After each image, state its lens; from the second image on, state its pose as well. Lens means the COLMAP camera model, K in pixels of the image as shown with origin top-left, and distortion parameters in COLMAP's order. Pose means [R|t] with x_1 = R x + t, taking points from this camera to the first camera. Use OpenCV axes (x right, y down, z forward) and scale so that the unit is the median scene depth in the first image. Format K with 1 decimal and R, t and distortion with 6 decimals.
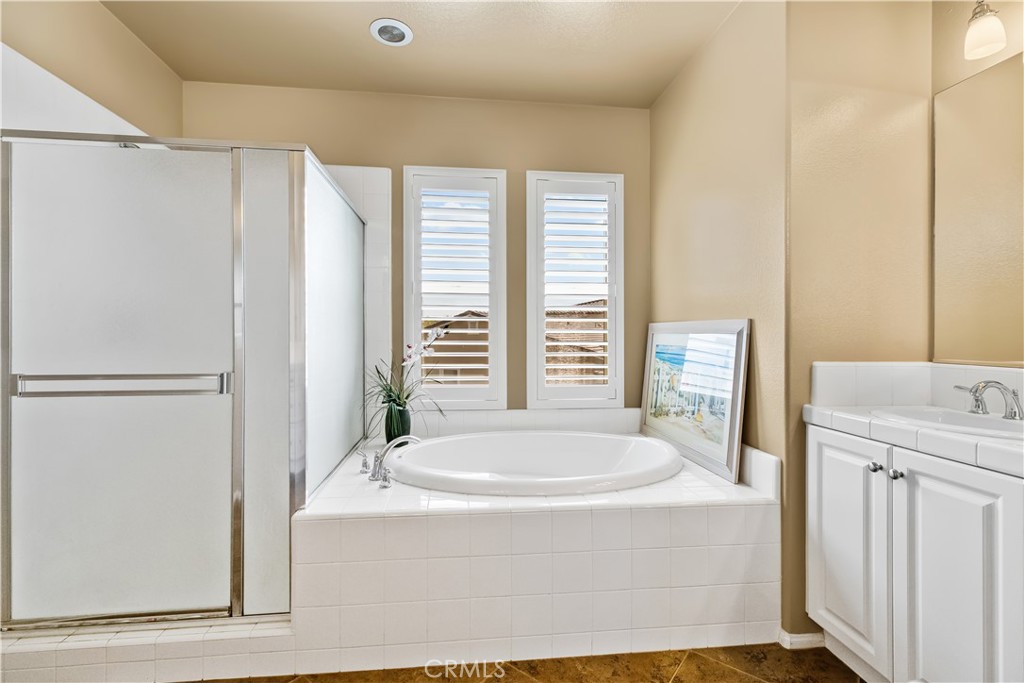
lens RADIAL K [[463.2, 0, 529.3], [0, 463.2, 344.4], [0, 0, 1]] dist [0.009842, -0.002184]
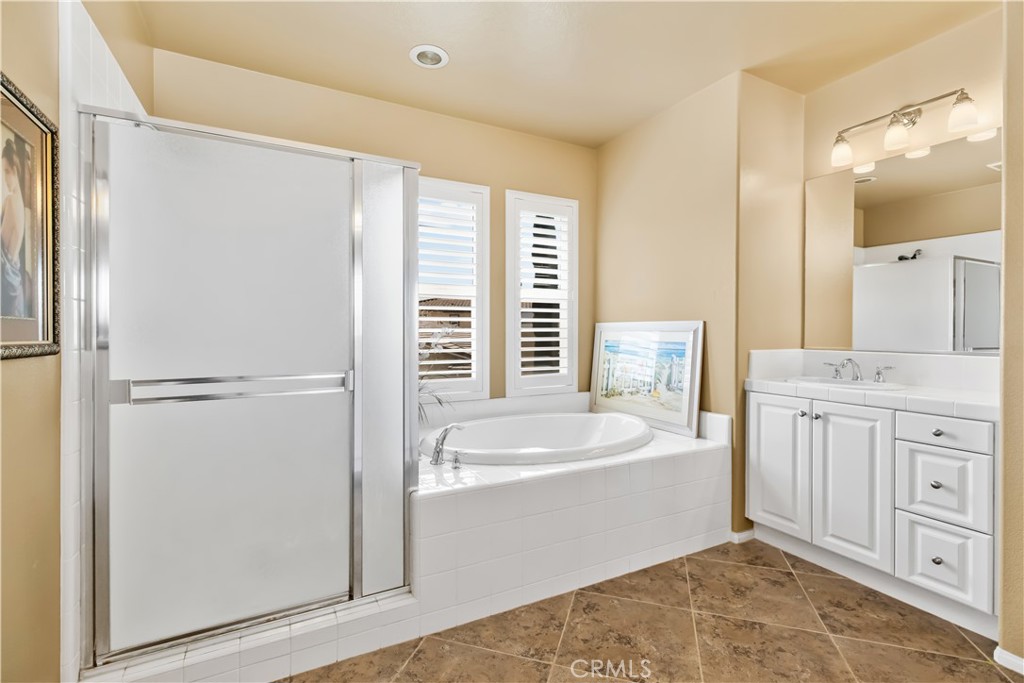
lens RADIAL K [[463.2, 0, 514.5], [0, 463.2, 344.5], [0, 0, 1]] dist [0.009842, -0.002184]
pose [[0.930465, -0.014865, 0.366079, -0.636762], [0.011760, 0.999873, 0.010710, -0.005549], [-0.366192, -0.005660, 0.930522, -0.114970]]
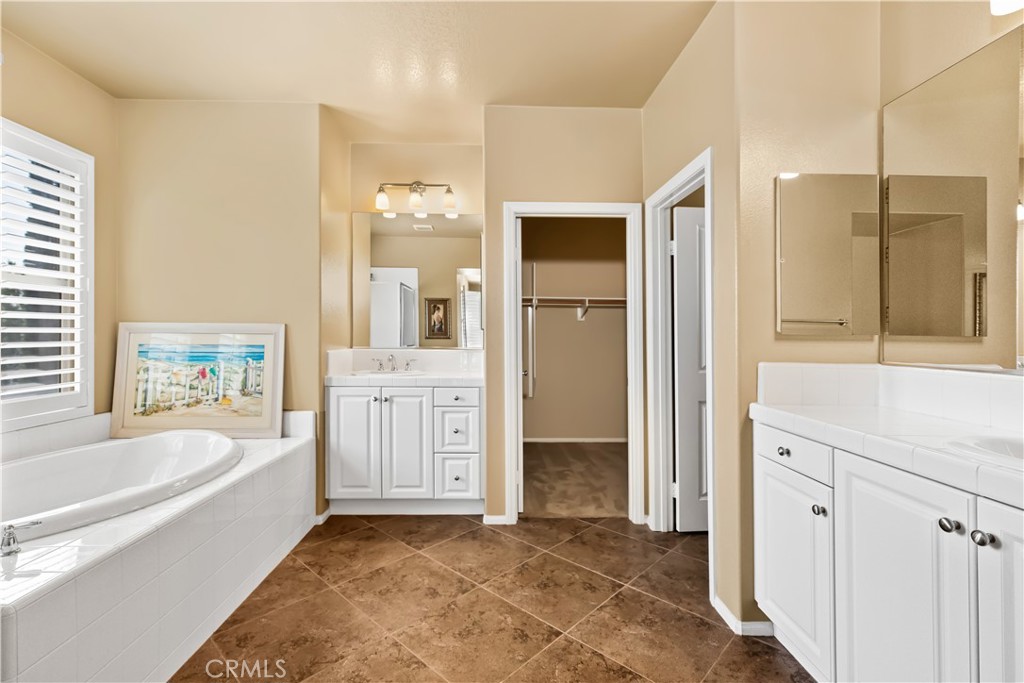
lens RADIAL K [[463.2, 0, 508.2], [0, 463.2, 343.0], [0, 0, 1]] dist [0.009842, -0.002184]
pose [[0.074086, -0.020870, 0.997033, -1.028441], [0.015187, 0.999689, 0.019797, -0.014233], [-0.997136, 0.013675, 0.074380, 0.205755]]
